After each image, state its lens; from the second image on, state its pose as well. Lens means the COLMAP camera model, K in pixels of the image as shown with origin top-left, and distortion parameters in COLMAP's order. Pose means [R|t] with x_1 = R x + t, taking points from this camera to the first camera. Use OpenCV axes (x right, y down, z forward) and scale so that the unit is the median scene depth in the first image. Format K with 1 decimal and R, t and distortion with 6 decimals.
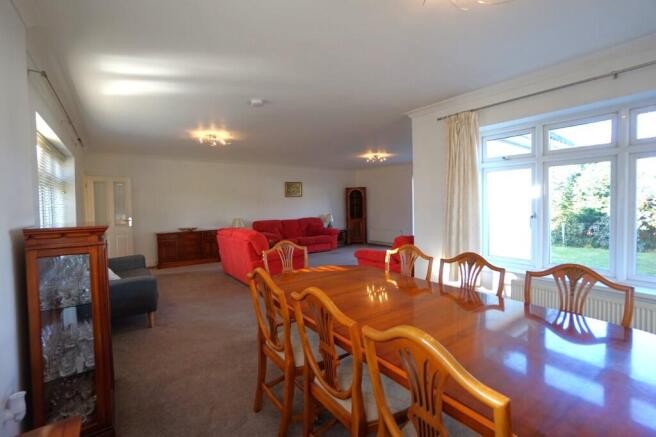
lens RADIAL K [[293.1, 0, 325.3], [0, 293.1, 213.3], [0, 0, 1]] dist [-0.049532, 0.022417]
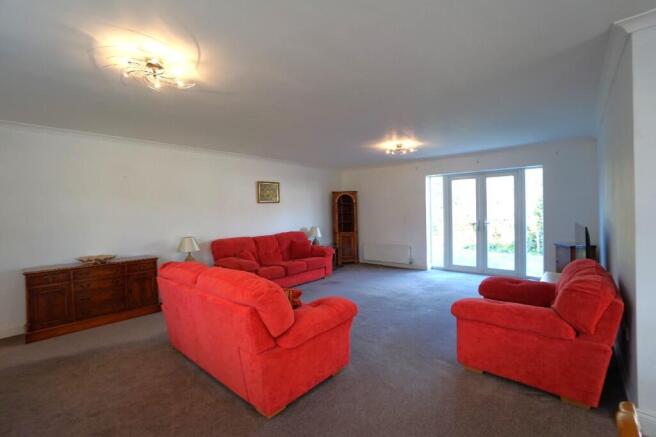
lens RADIAL K [[293.1, 0, 325.3], [0, 293.1, 213.3], [0, 0, 1]] dist [-0.049532, 0.022417]
pose [[0.978310, -0.002626, 0.207128, -0.124173], [0.008119, 0.999637, -0.025674, -0.012772], [-0.206985, 0.026798, 0.977977, 0.290912]]
